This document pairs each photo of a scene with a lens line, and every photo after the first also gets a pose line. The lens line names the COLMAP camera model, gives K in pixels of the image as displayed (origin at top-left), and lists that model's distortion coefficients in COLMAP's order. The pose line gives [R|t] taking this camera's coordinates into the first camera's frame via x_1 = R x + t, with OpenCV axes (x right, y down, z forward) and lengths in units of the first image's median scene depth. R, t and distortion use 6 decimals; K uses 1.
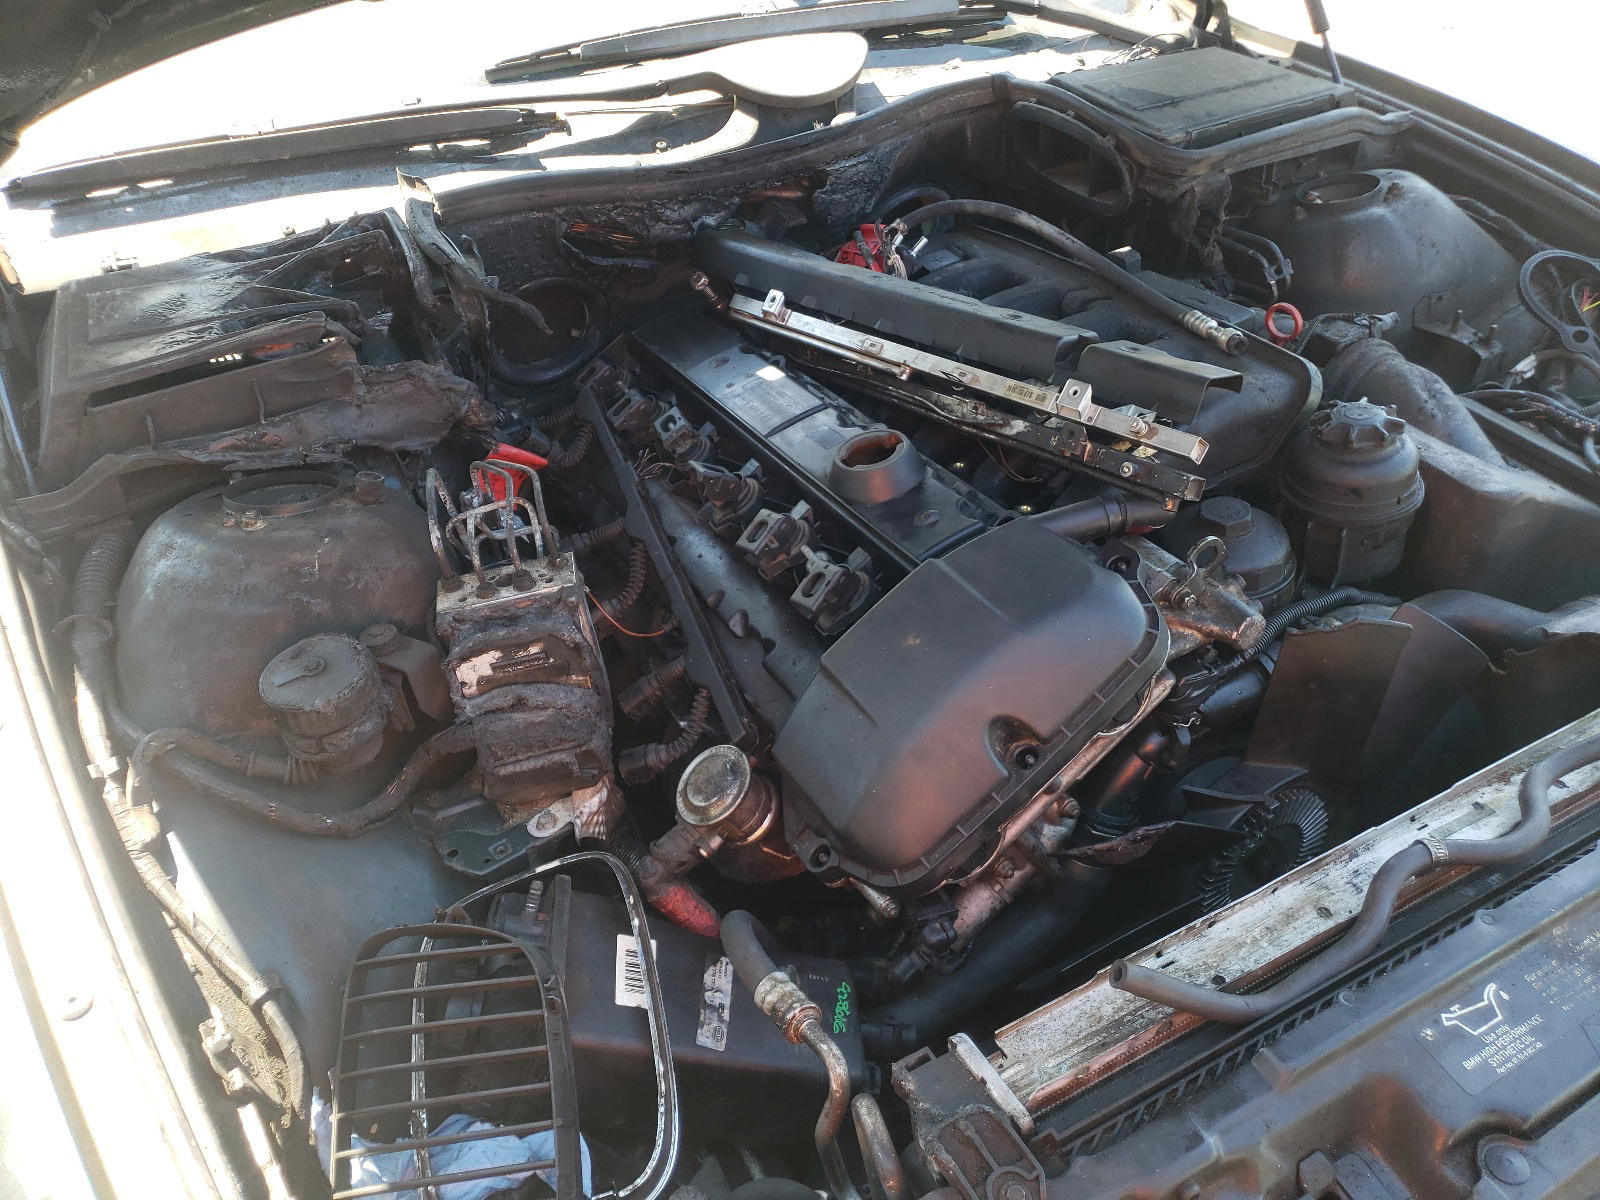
lens RADIAL K [[1161.5, 0, 800.0], [0, 1161.5, 600.0], [0, 0, 1]] dist [0.010863, 0.006295]
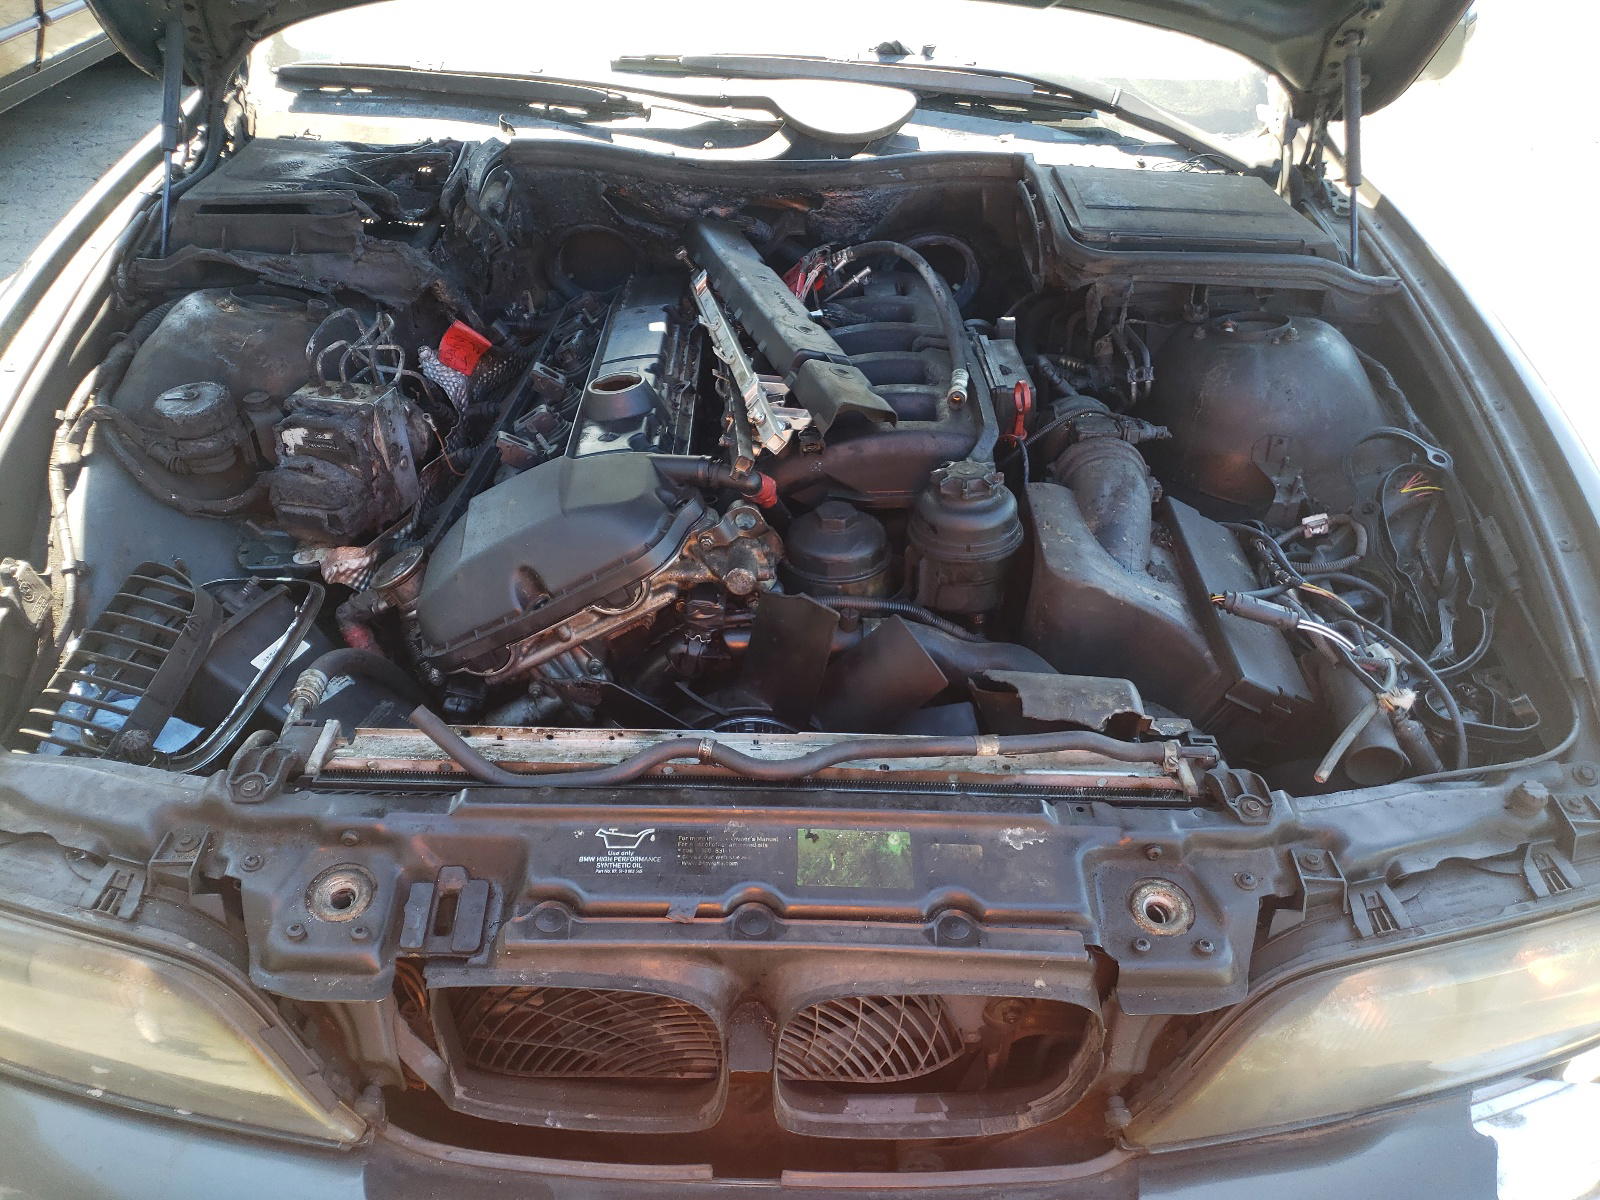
lens RADIAL K [[1161.5, 0, 800.0], [0, 1161.5, 600.0], [0, 0, 1]] dist [0.010863, 0.006295]
pose [[0.889307, 0.337060, -0.309070, 0.535270], [-0.343135, 0.938586, 0.036261, -0.013380], [0.302310, 0.073806, 0.950348, -0.121104]]
